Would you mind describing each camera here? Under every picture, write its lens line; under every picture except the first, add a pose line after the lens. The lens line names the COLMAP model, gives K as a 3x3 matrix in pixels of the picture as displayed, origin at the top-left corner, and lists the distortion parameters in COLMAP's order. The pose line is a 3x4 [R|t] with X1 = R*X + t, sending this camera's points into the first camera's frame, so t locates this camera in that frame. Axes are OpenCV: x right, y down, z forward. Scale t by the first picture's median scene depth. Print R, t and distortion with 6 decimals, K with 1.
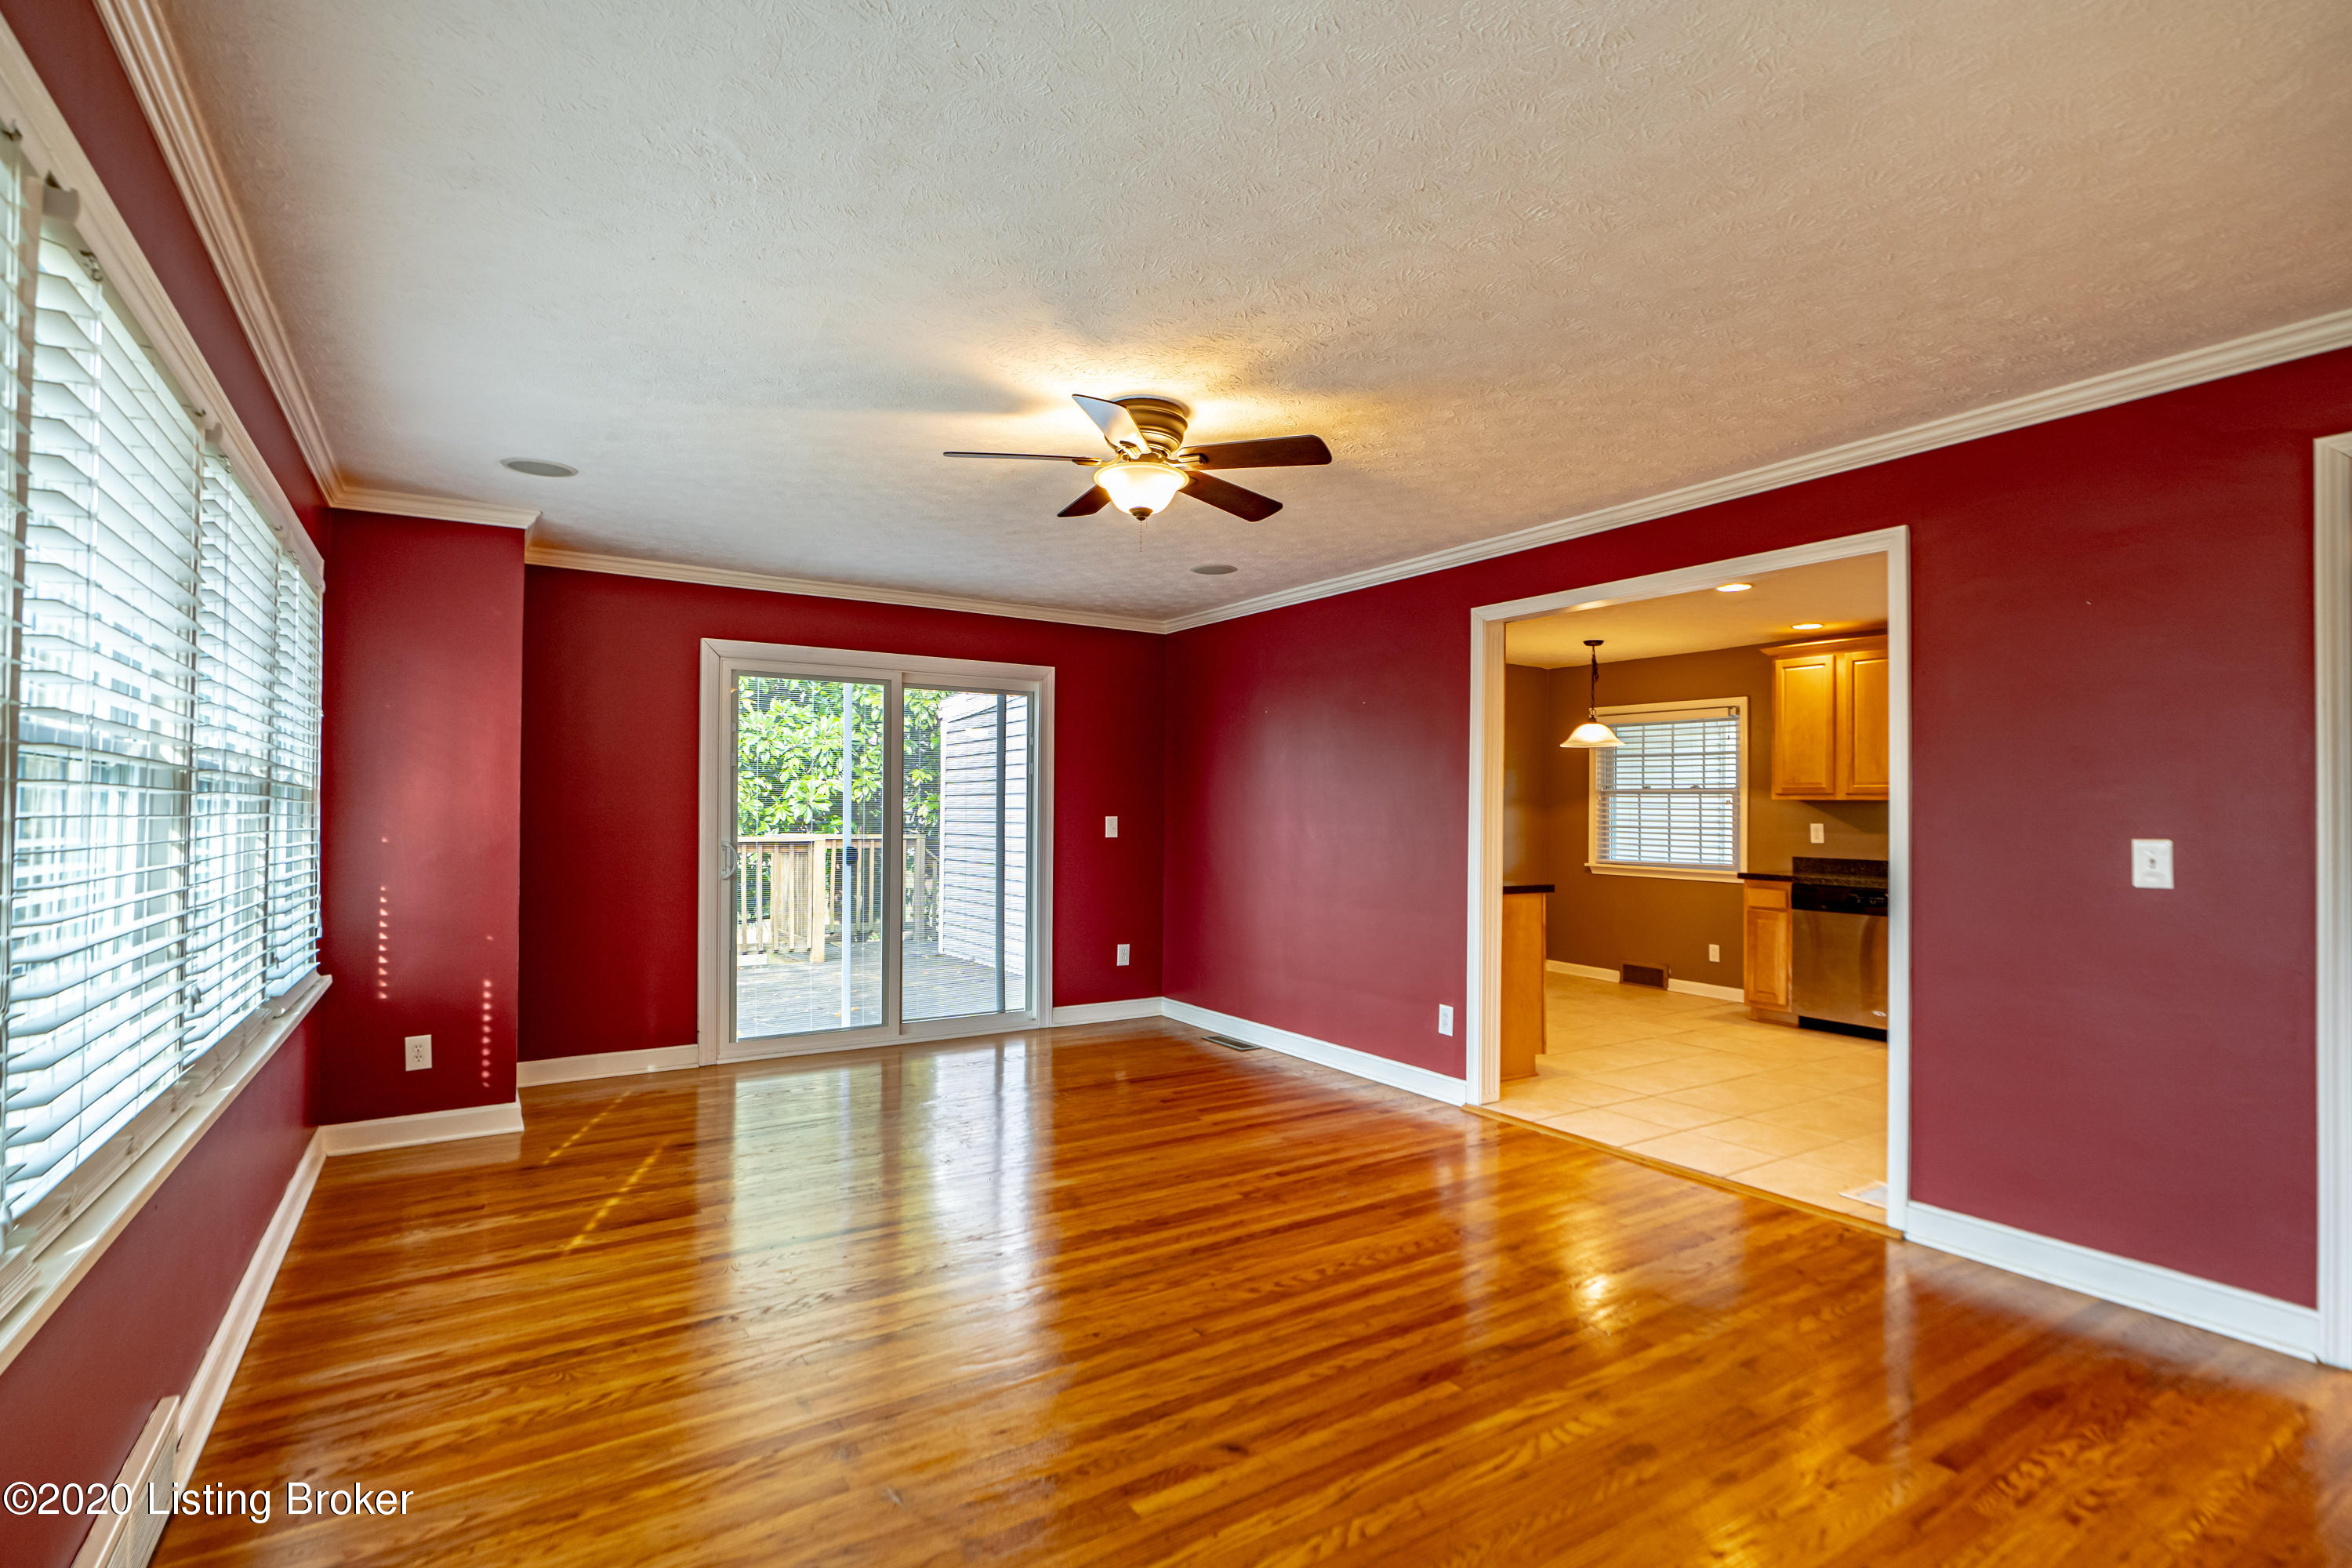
lens RADIAL K [[1115.5, 0, 1179.6], [0, 1115.5, 801.0], [0, 0, 1]] dist [-0.004208, -0.000269]
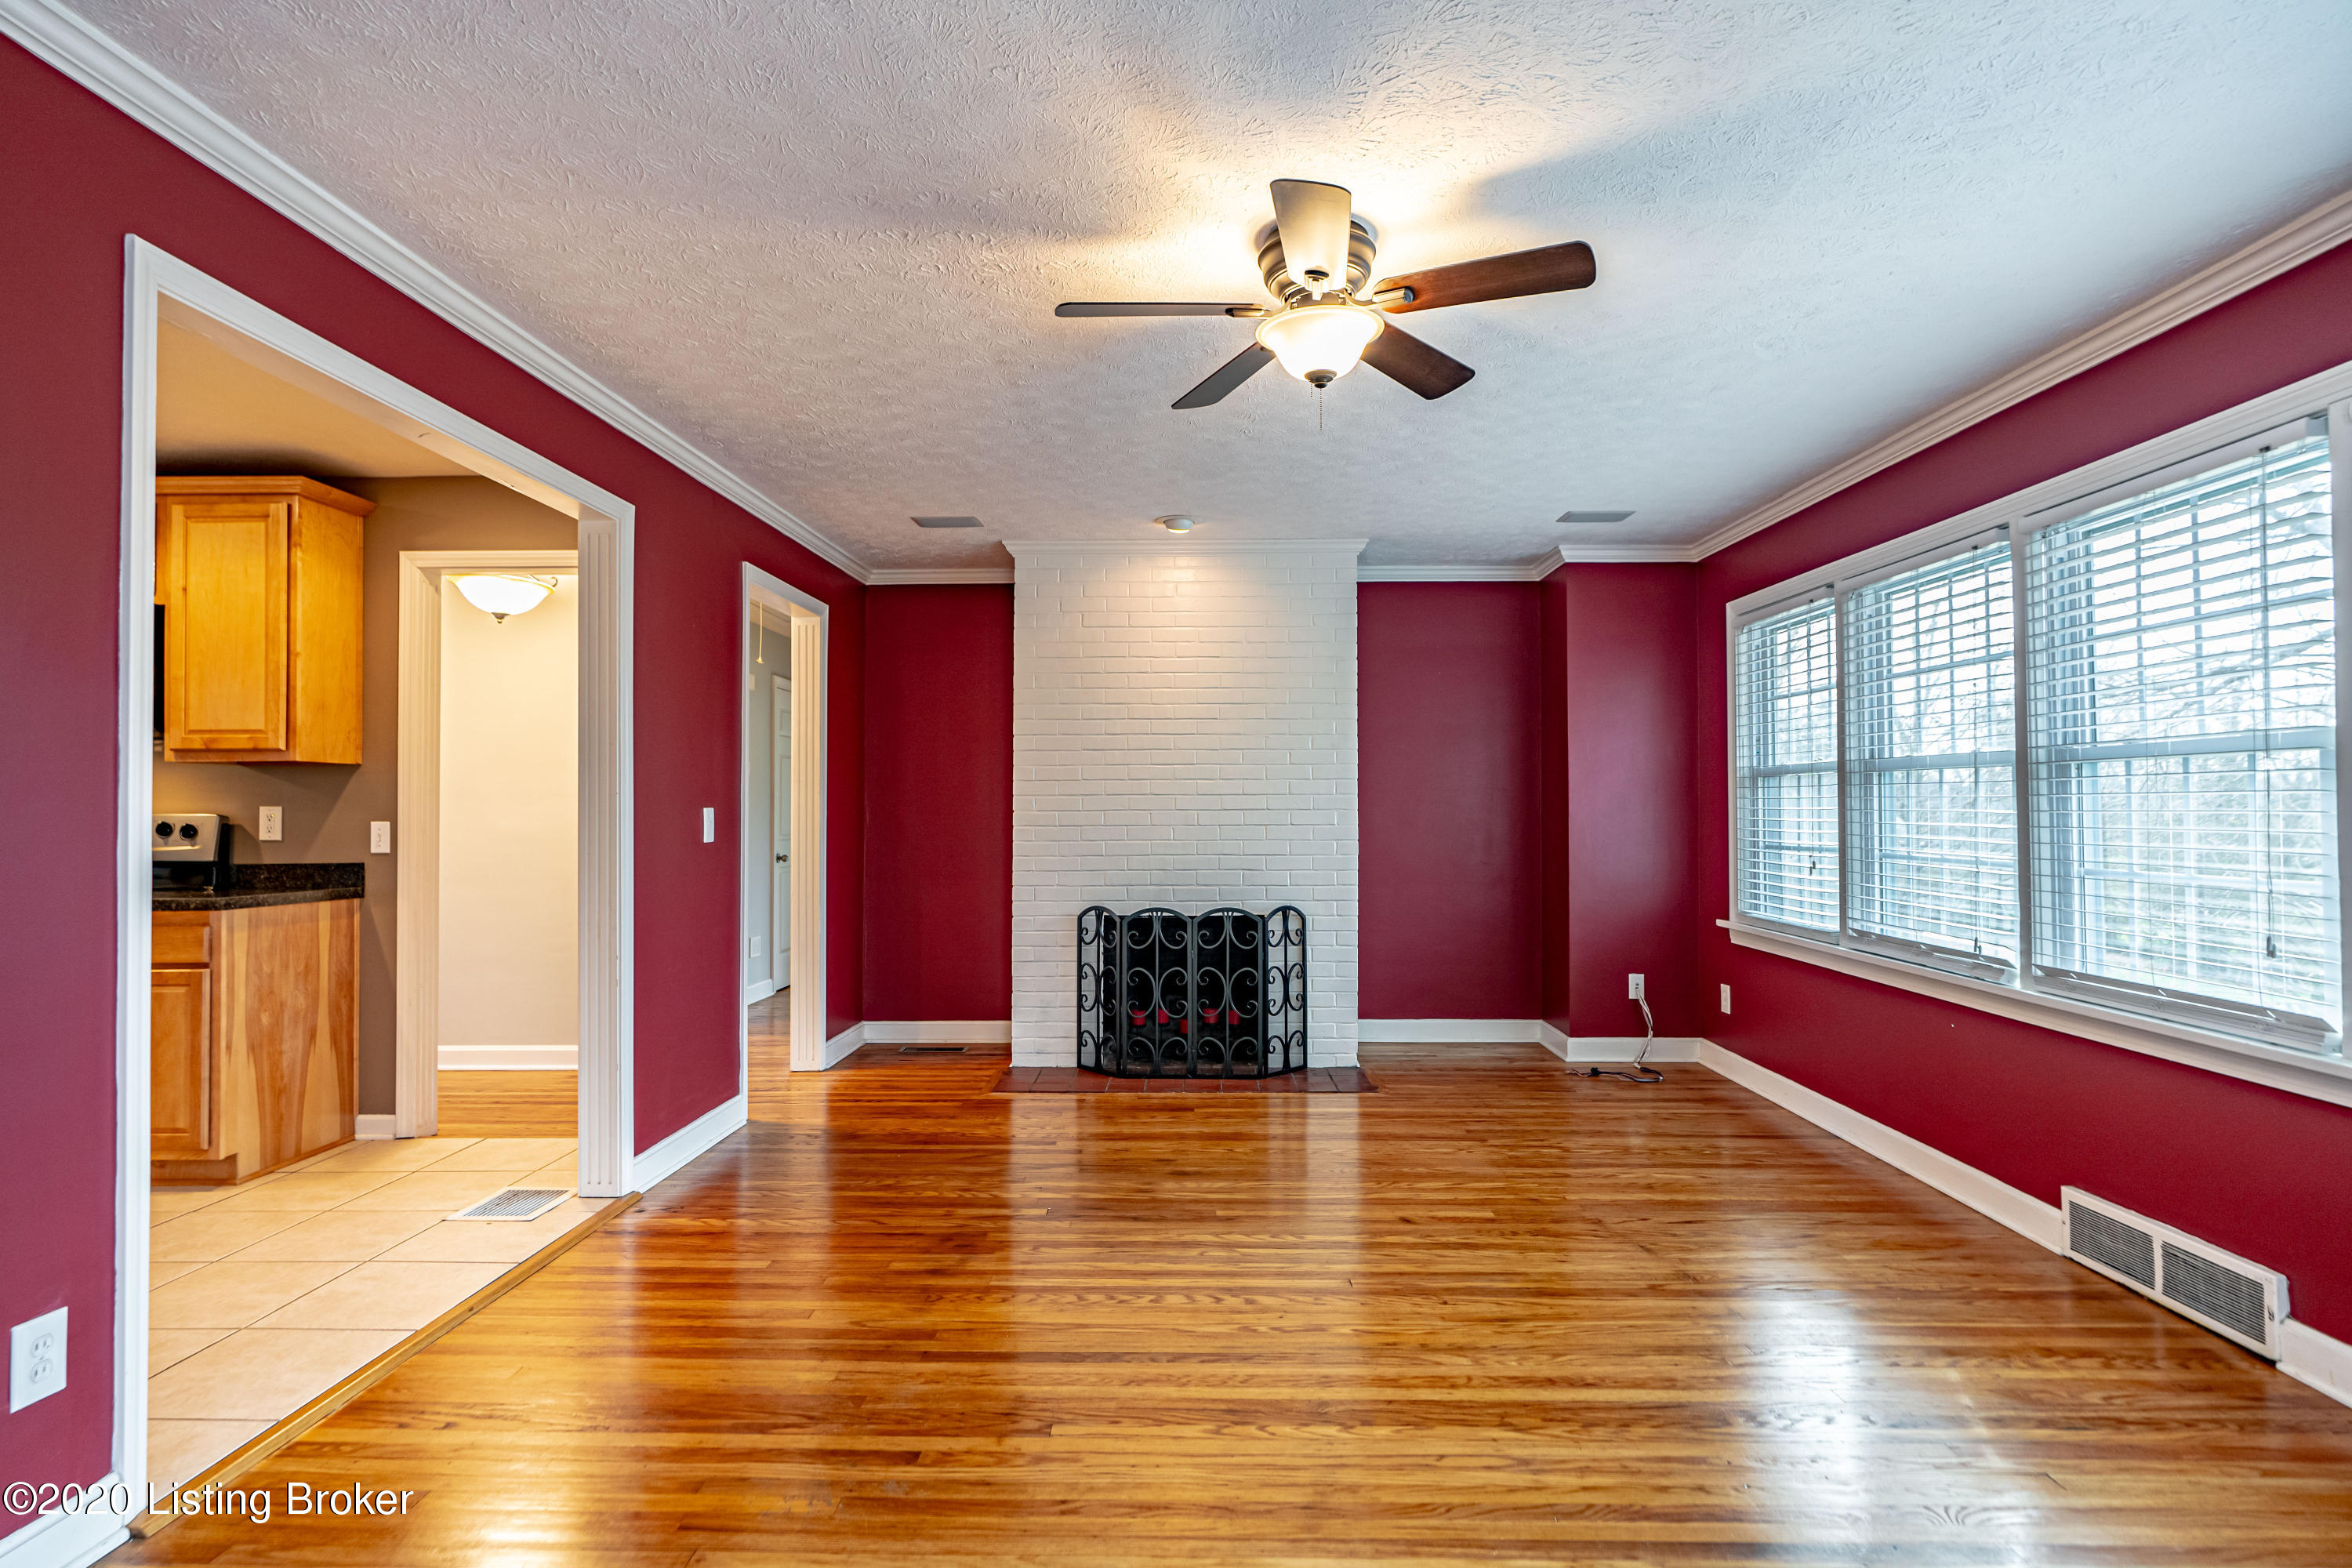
lens RADIAL K [[1214.3, 0, 1165.8], [0, 1214.3, 794.4], [0, 0, 1]] dist [-0.003554, -0.000395]
pose [[-0.823588, 0.001910, 0.567185, -0.185887], [-0.011441, 0.999735, -0.019980, 0.016594], [-0.567072, -0.022945, -0.823348, 0.779442]]
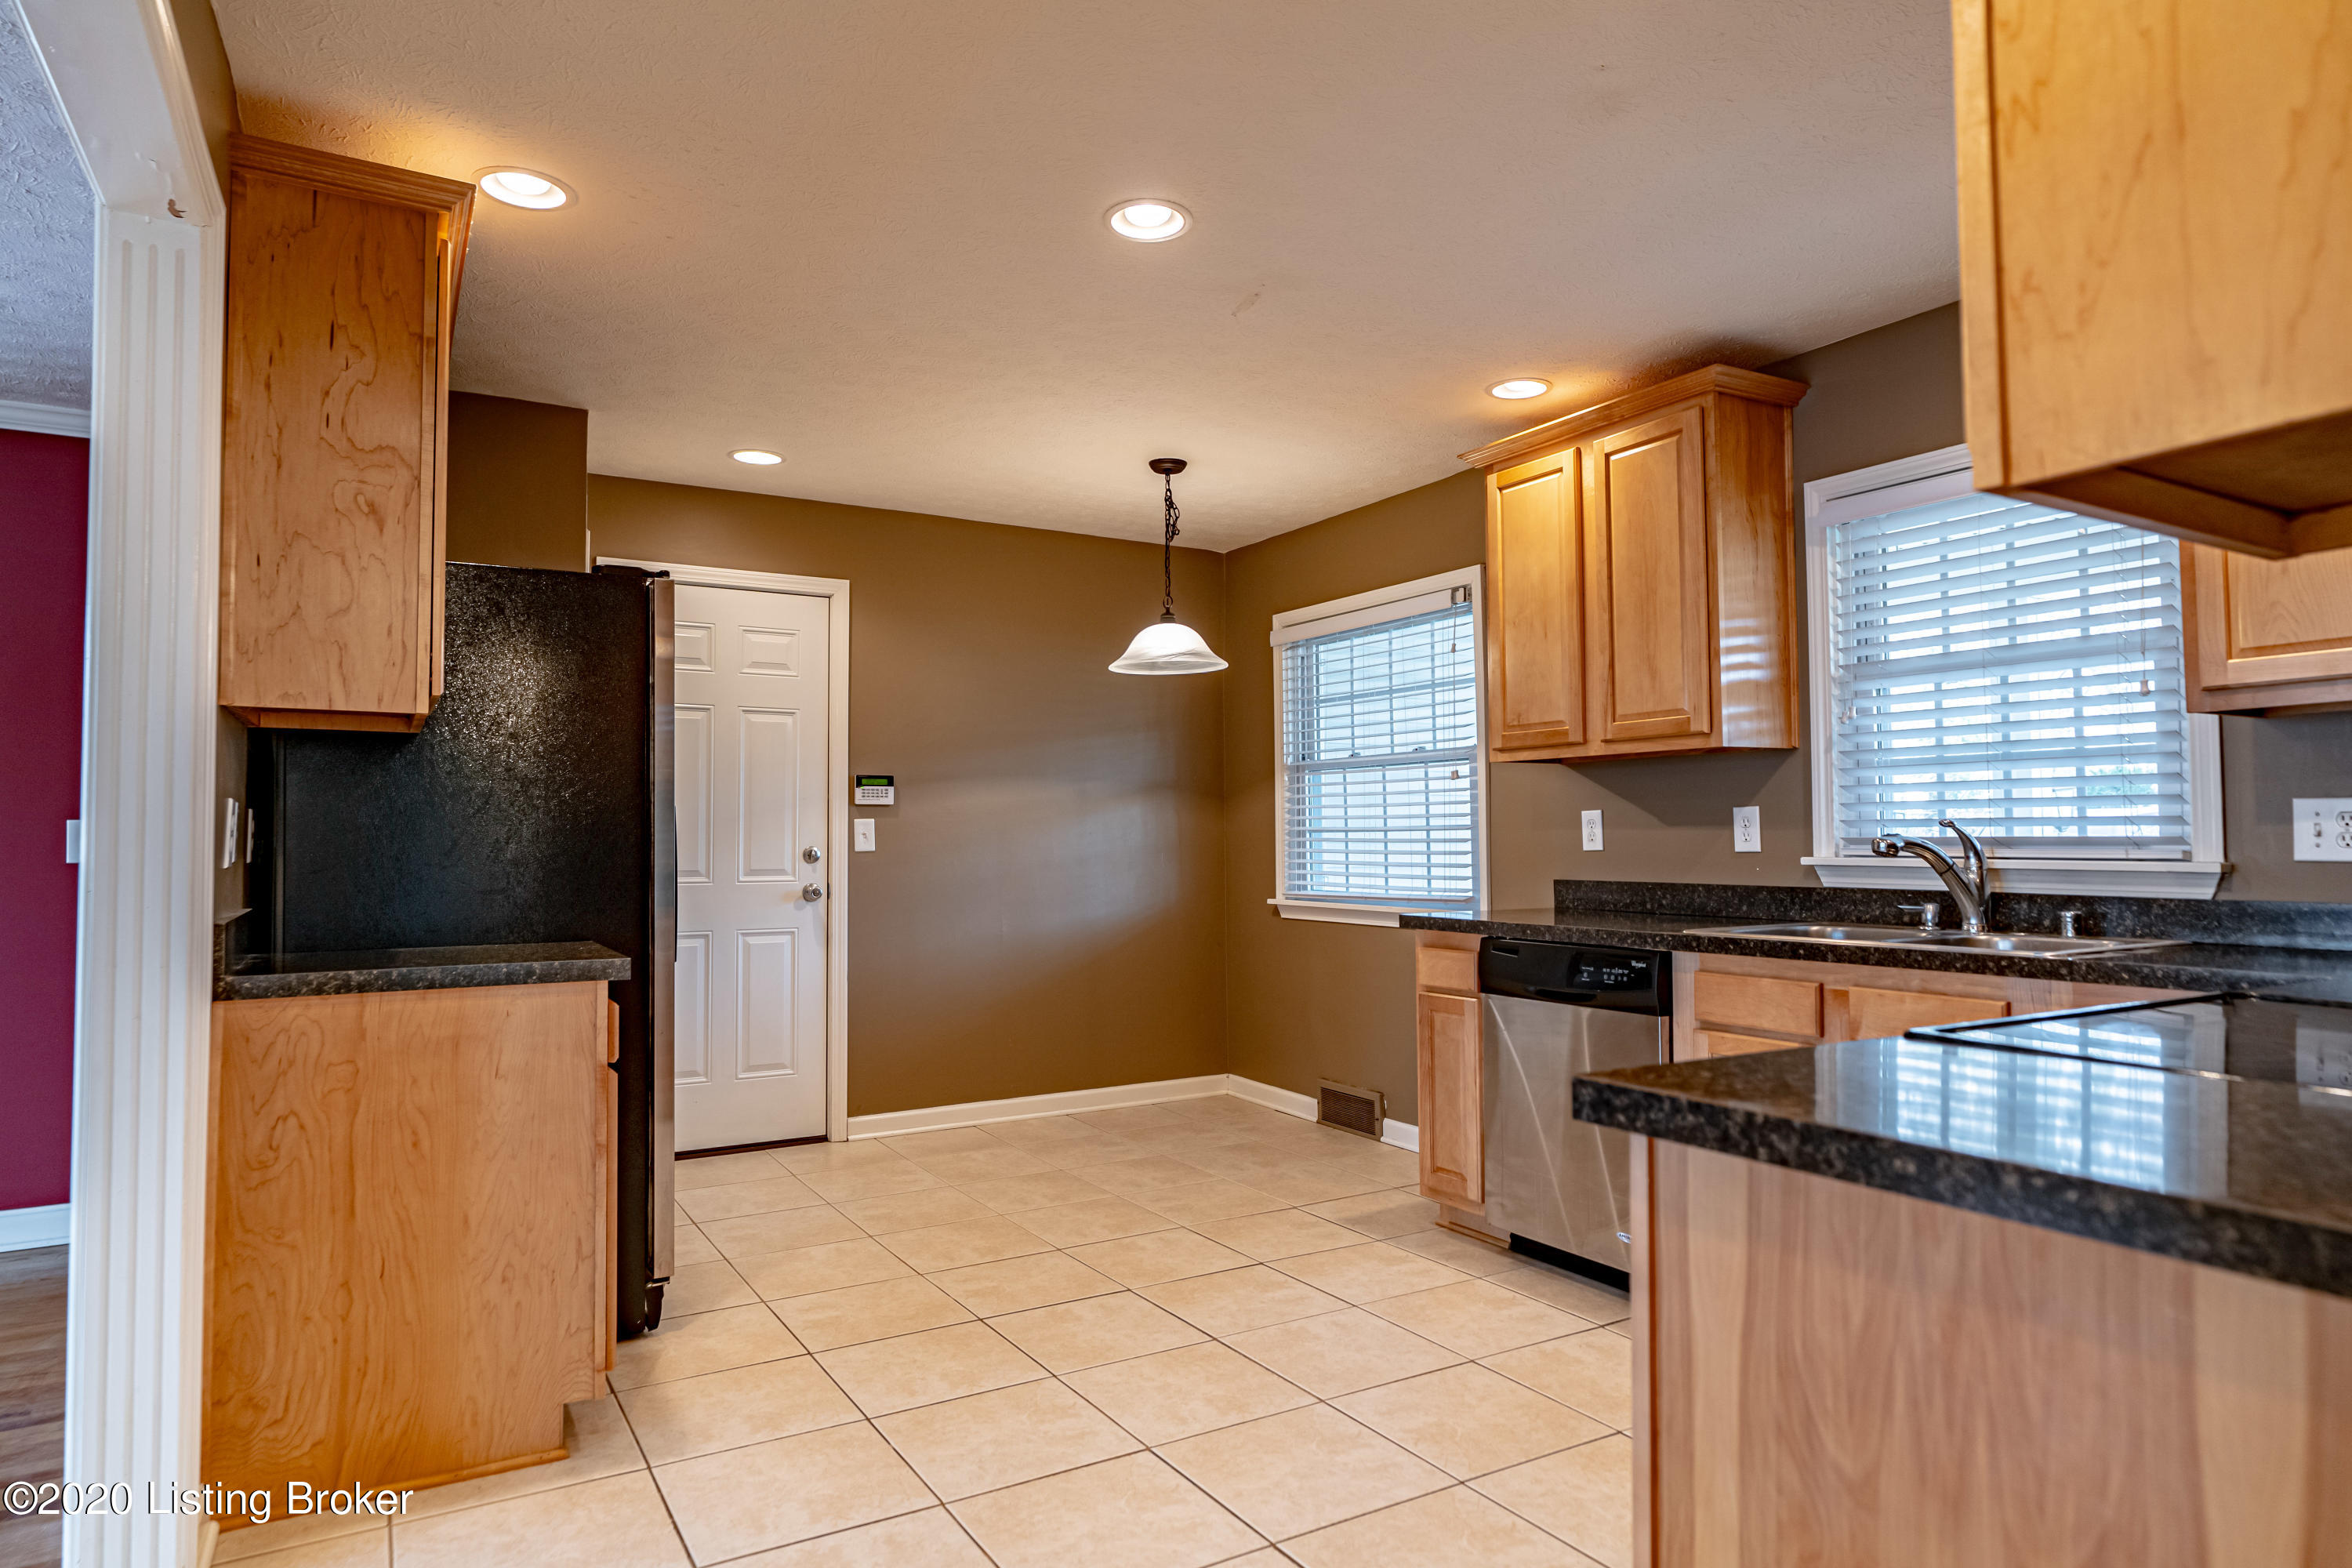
lens RADIAL K [[1357.3, 0, 1173.6], [0, 1357.3, 794.4], [0, 0, 1]] dist [0.002528, 0.002675]
pose [[0.999134, -0.017479, -0.037768, 0.415276], [0.016562, 0.999563, -0.024469, 0.024827], [0.038179, 0.023822, 0.998987, 0.404321]]
